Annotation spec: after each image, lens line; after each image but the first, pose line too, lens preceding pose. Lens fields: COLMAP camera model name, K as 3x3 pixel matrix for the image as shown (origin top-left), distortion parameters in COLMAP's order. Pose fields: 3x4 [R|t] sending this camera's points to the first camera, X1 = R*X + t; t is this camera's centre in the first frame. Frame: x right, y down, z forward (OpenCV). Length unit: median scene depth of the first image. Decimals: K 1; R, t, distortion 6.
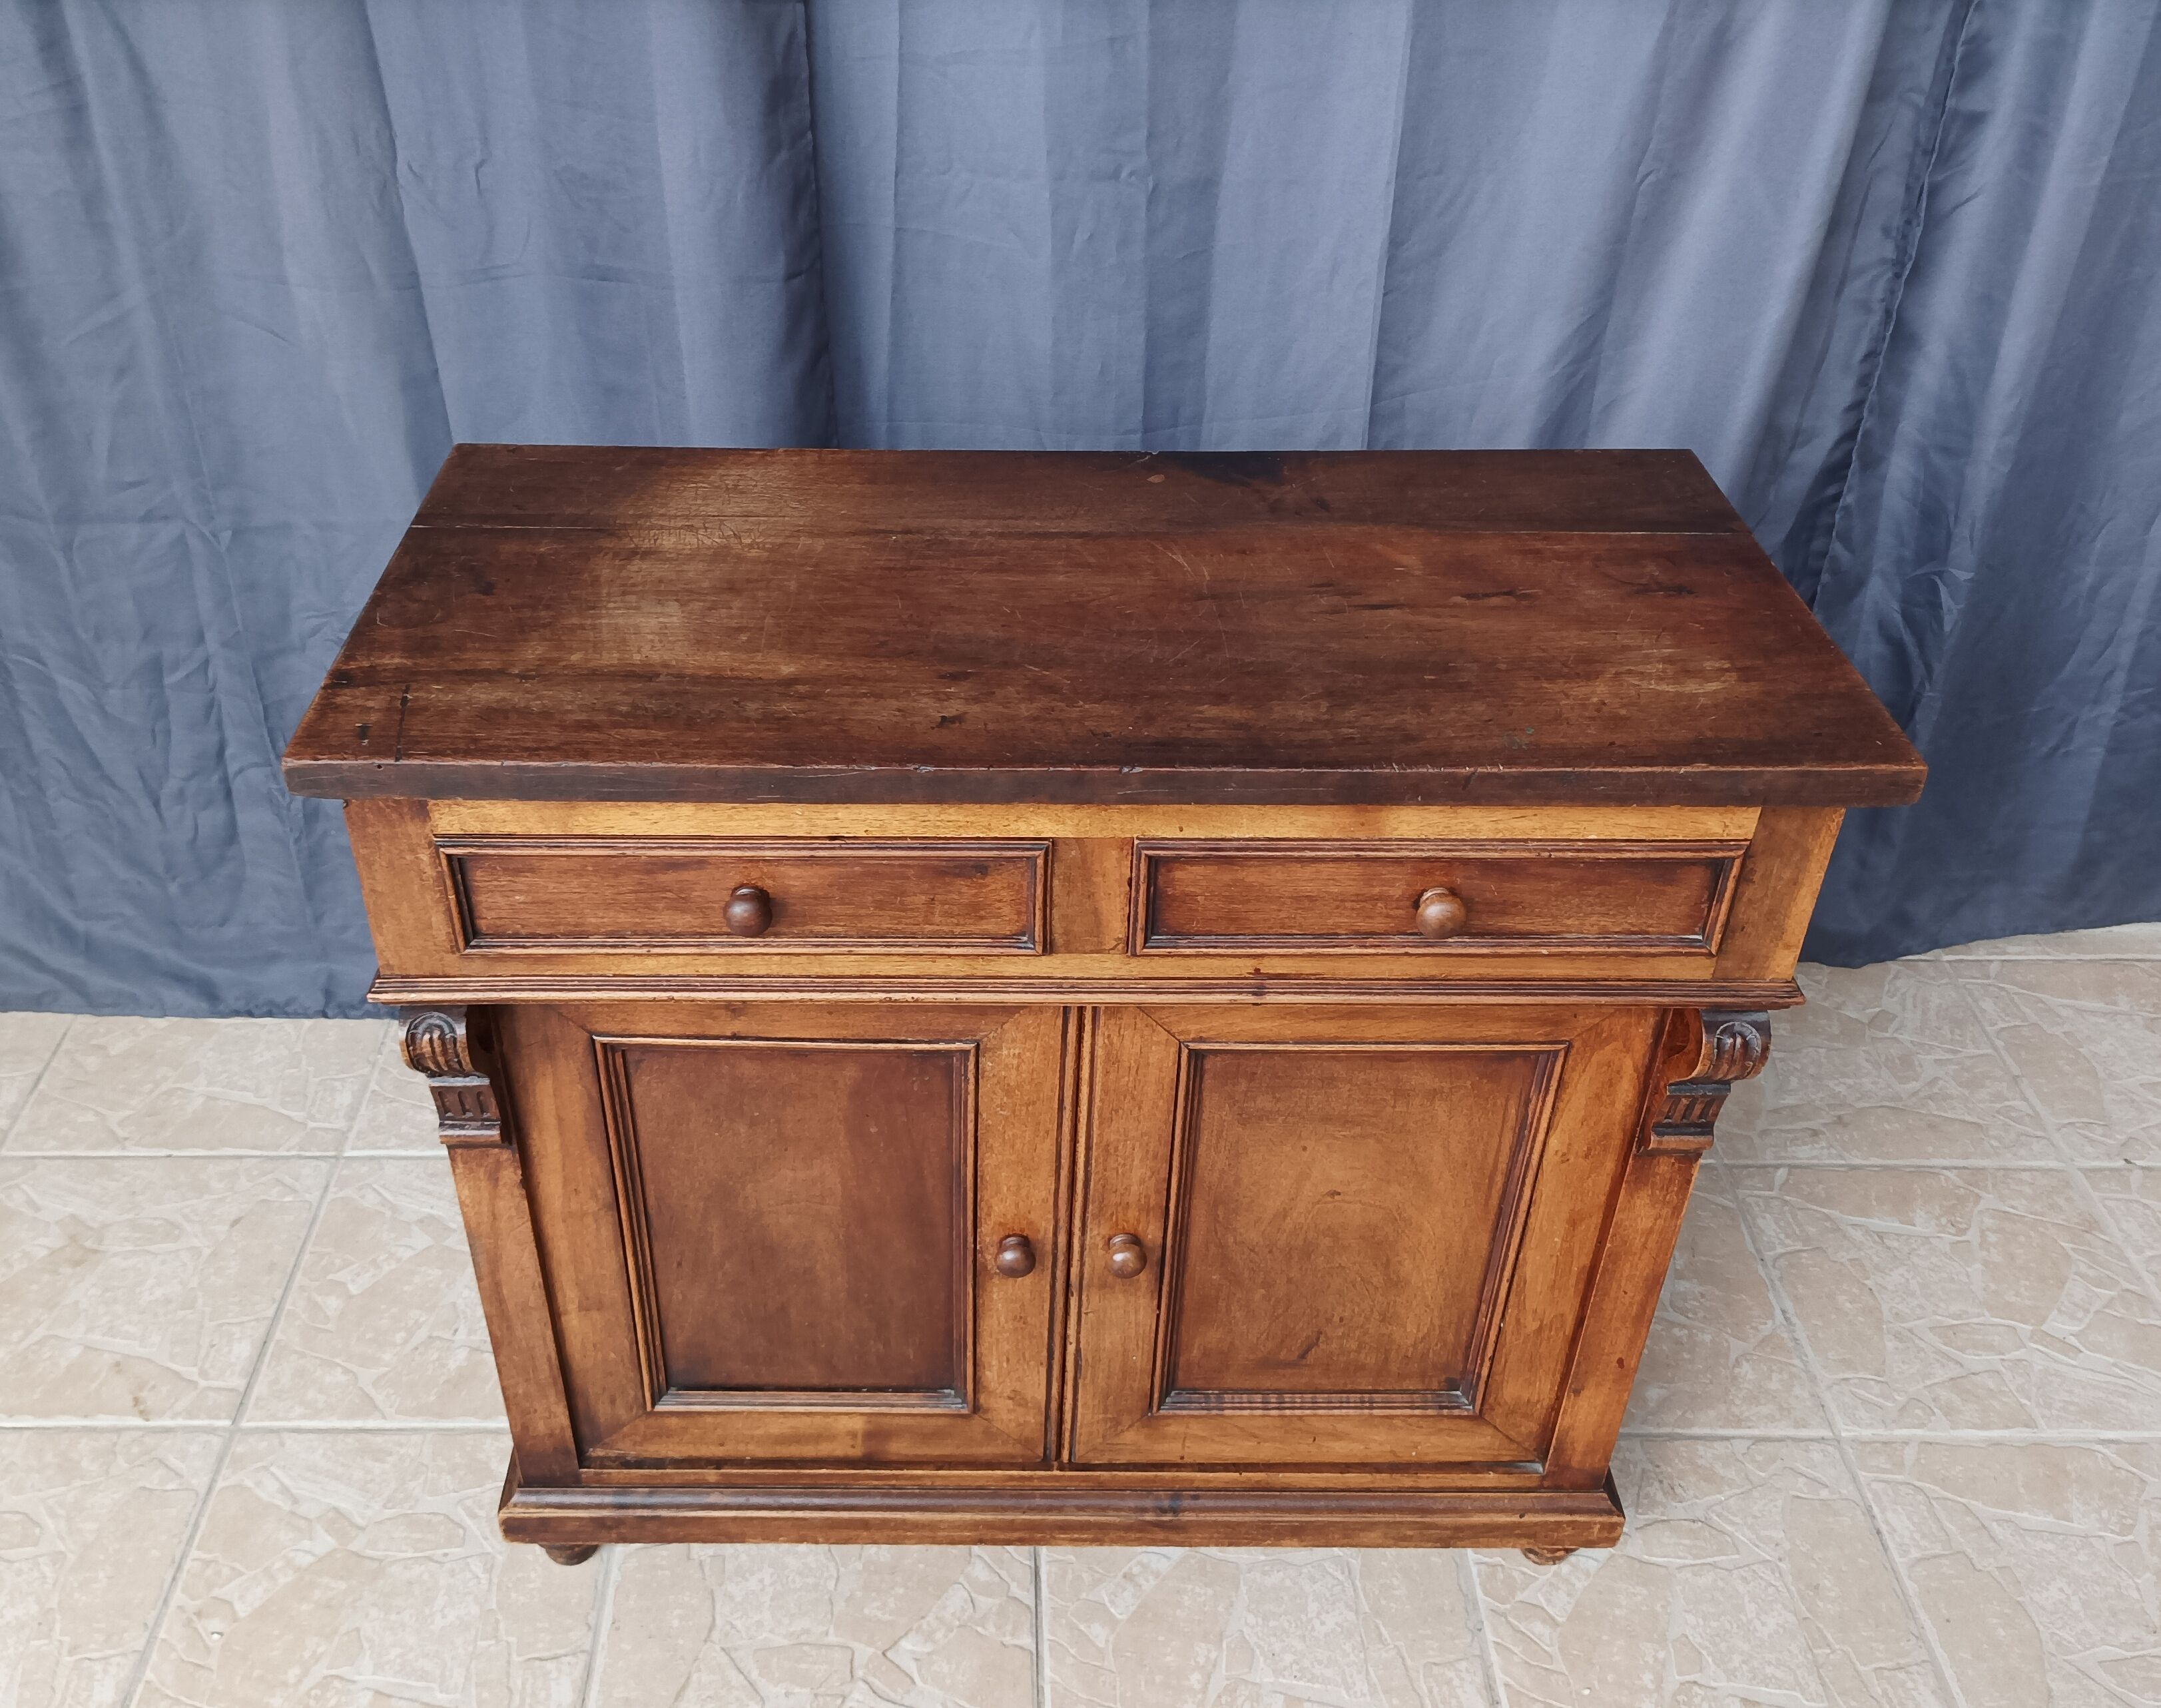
lens RADIAL K [[2011.8, 0, 998.3], [0, 2011.8, 998.7], [0, 0, 1]] dist [0.013724, 0.000000]
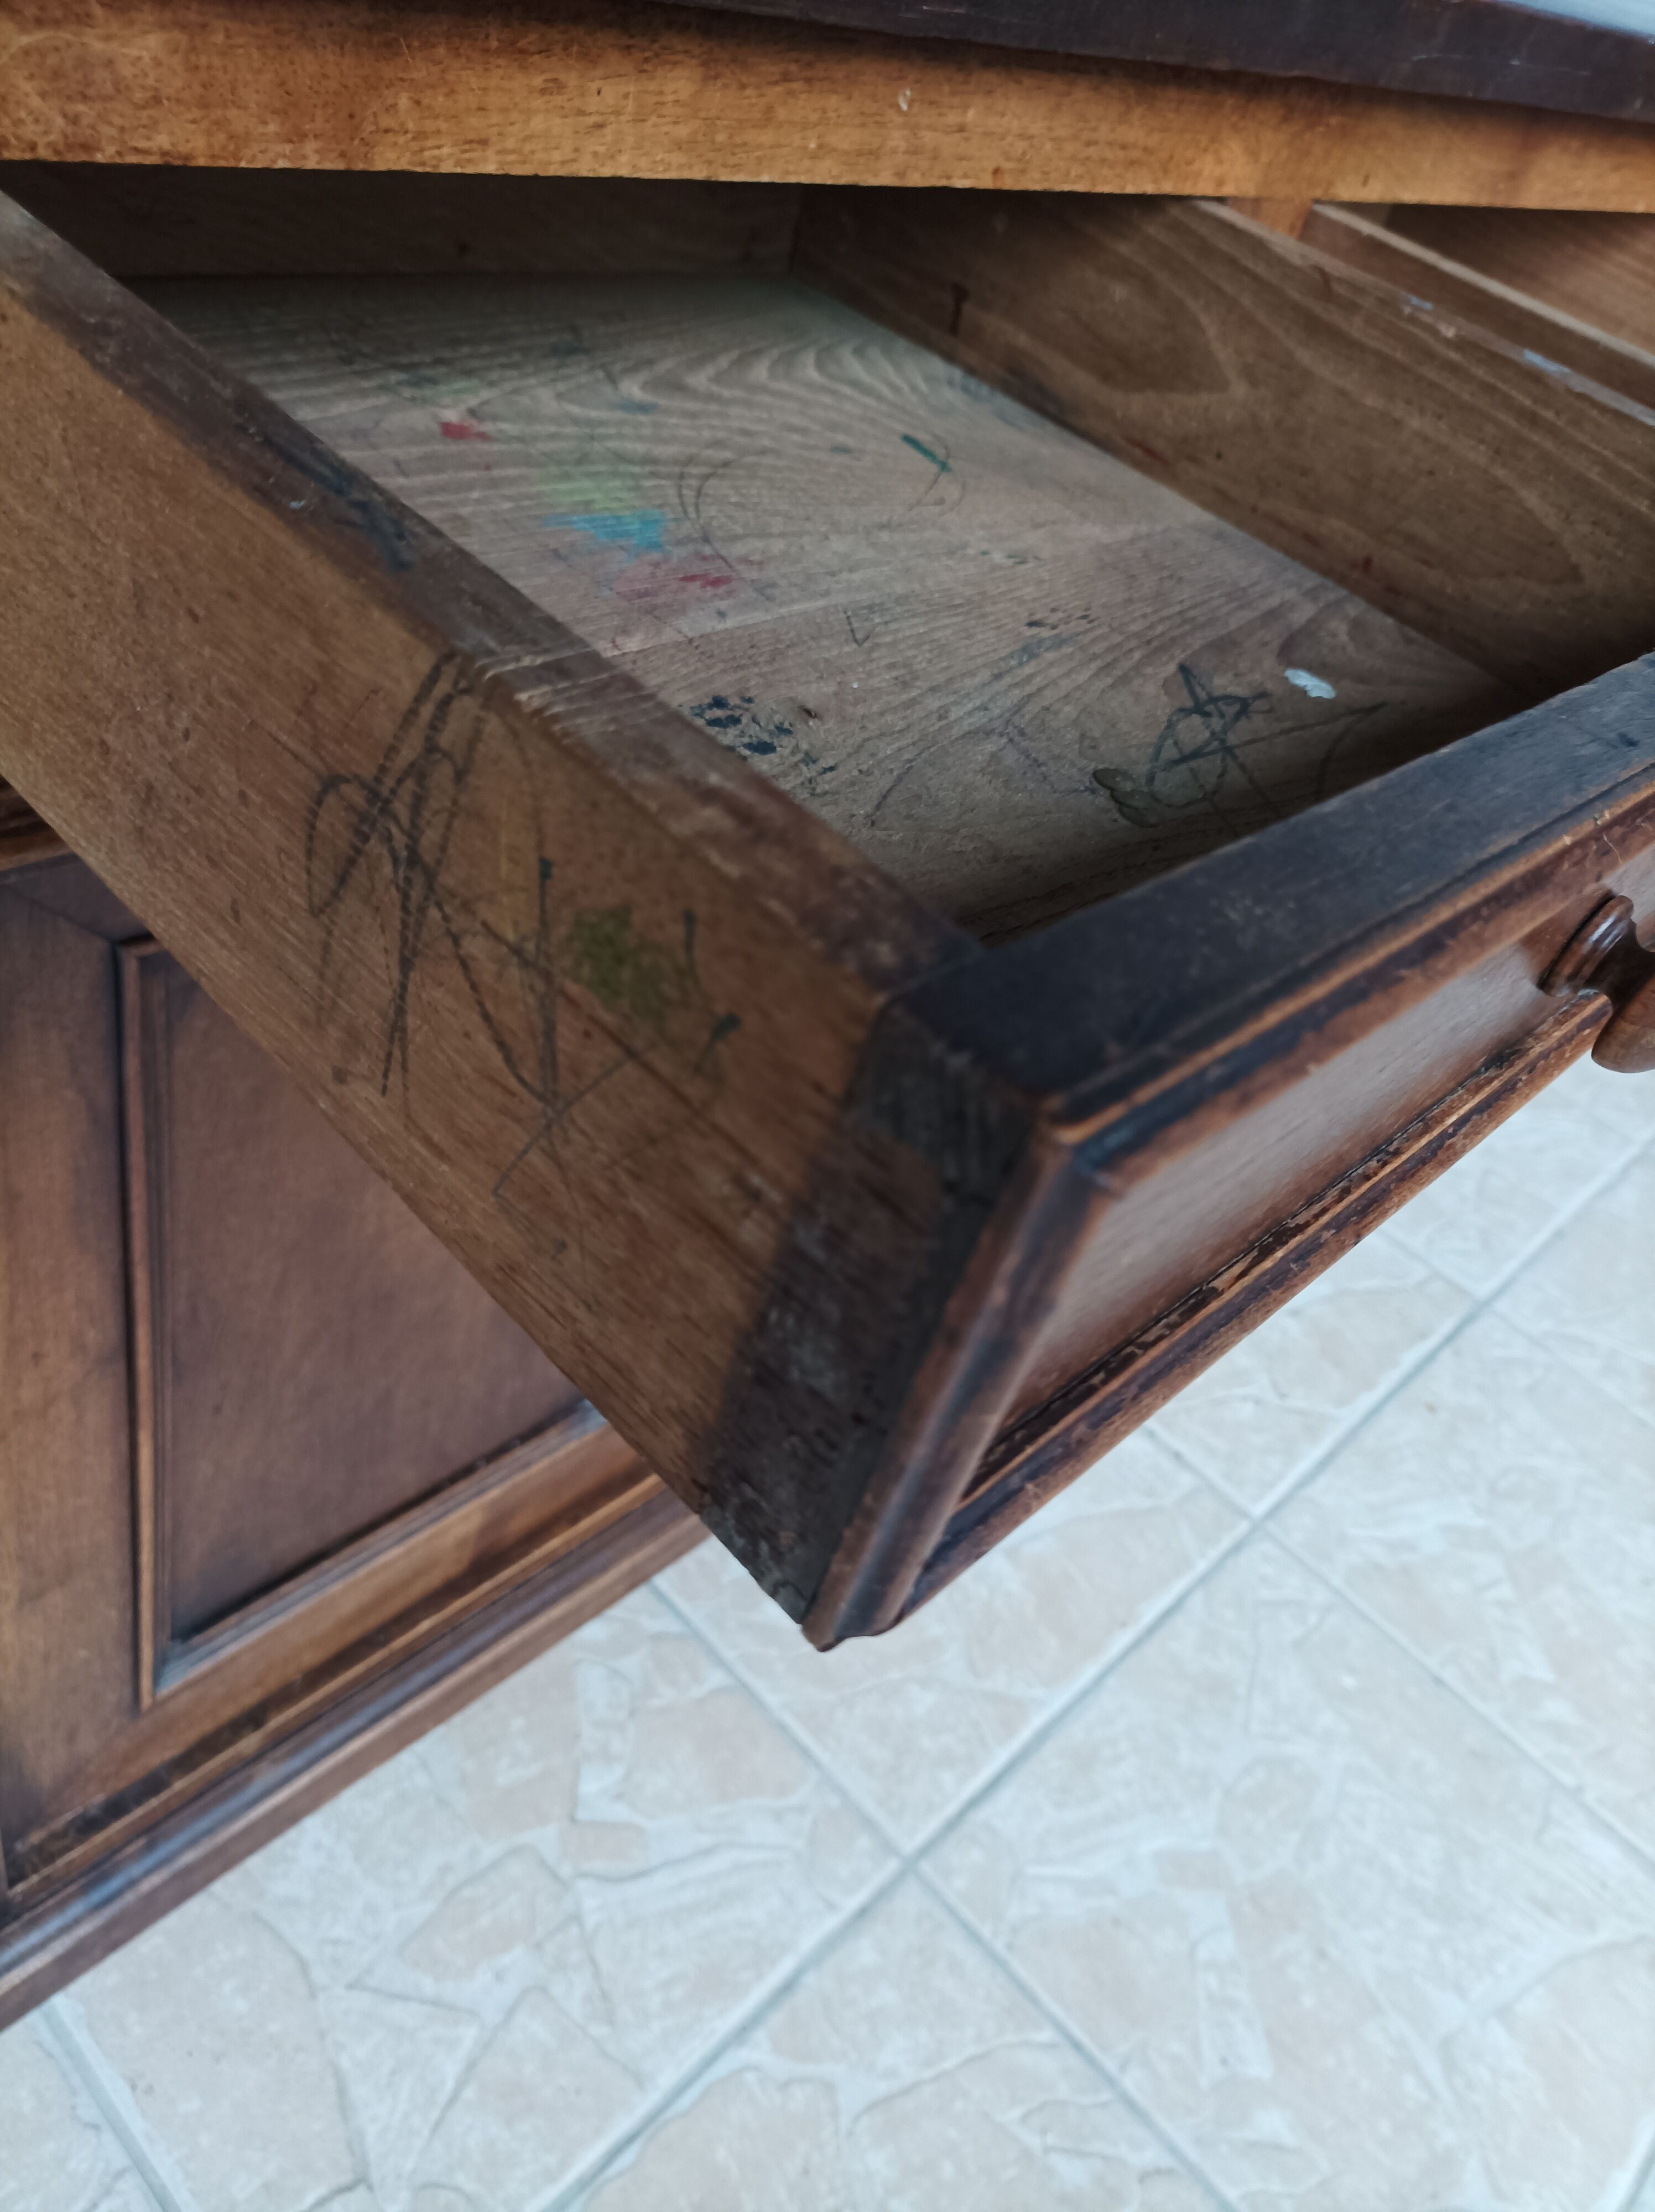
lens RADIAL K [[1668.5, 0, 834.0], [0, 1668.5, 1111.7], [0, 0, 1]] dist [0.009156, 0.001815]
pose [[0.677760, -0.344181, 0.649754, -0.257043], [0.238749, 0.938812, 0.248258, 0.001934], [-0.695443, -0.013131, 0.718462, 0.540777]]
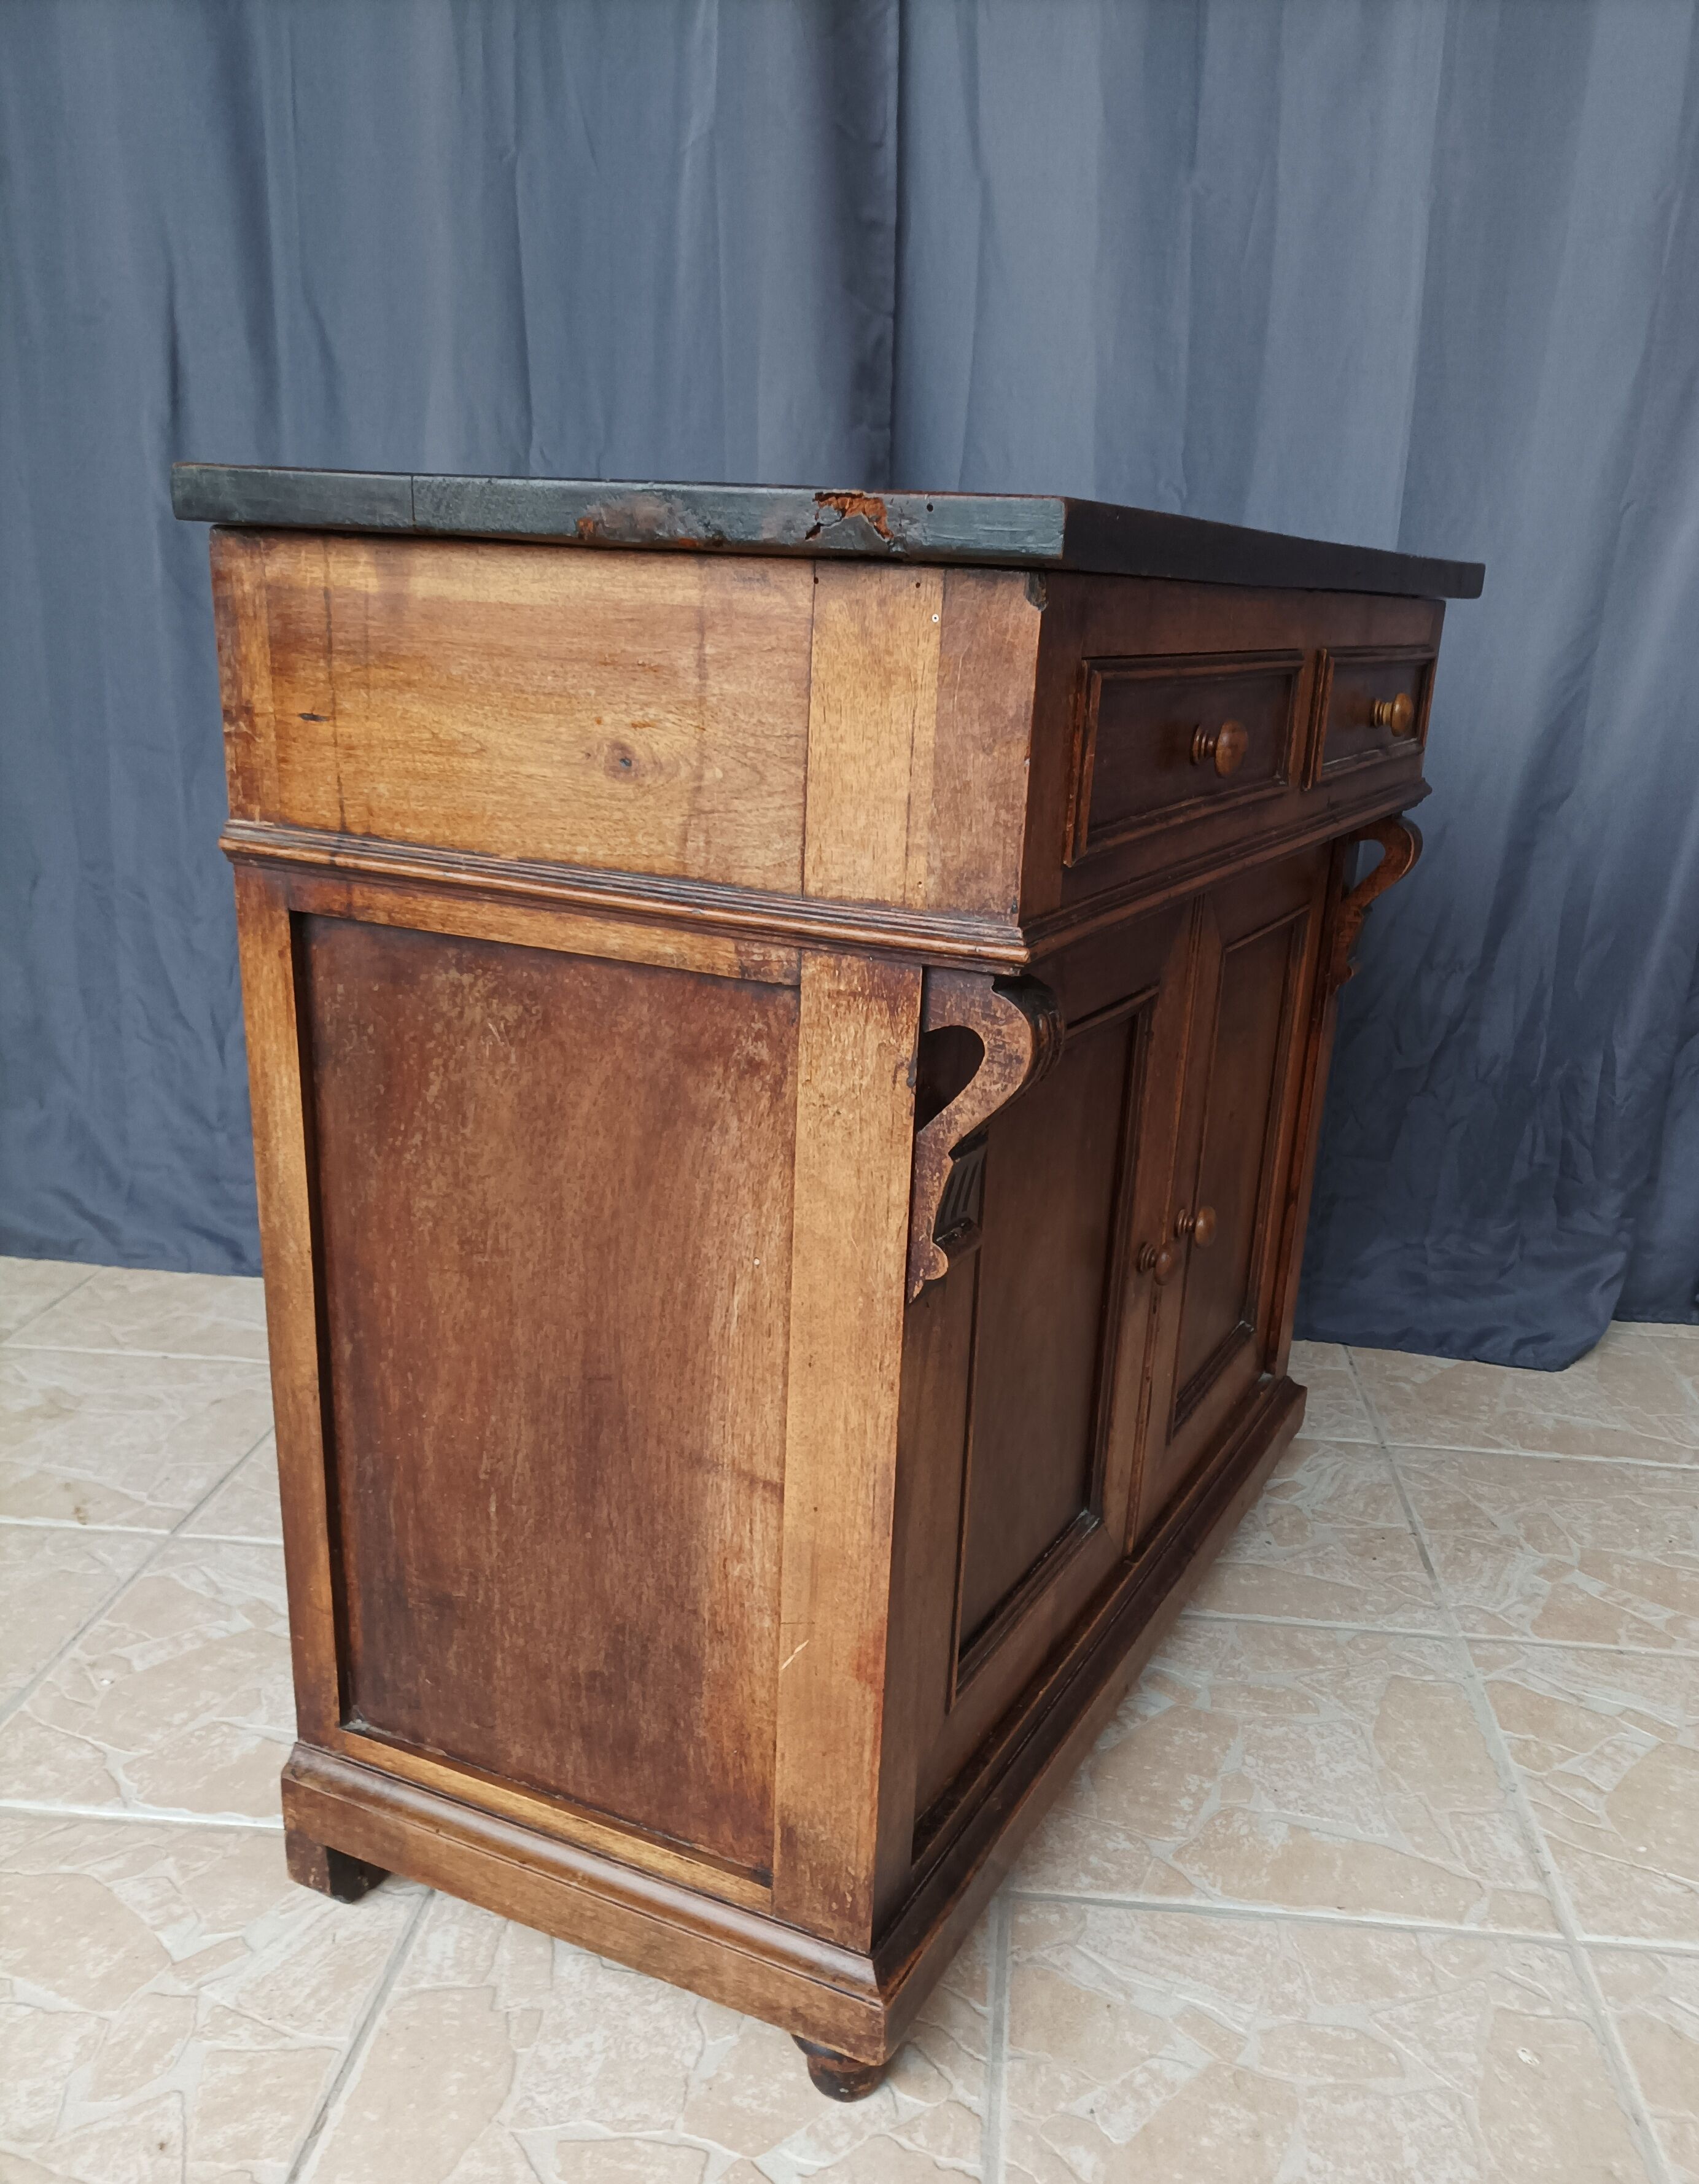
lens RADIAL K [[1849.7, 0, 929.7], [0, 1849.7, 1232.7], [0, 0, 1]] dist [0.020582, -0.020325]
pose [[0.996797, 0.061424, -0.051222, 0.012388], [-0.074501, 0.946045, -0.315354, 0.347409], [0.029088, 0.318159, 0.947591, 0.148468]]
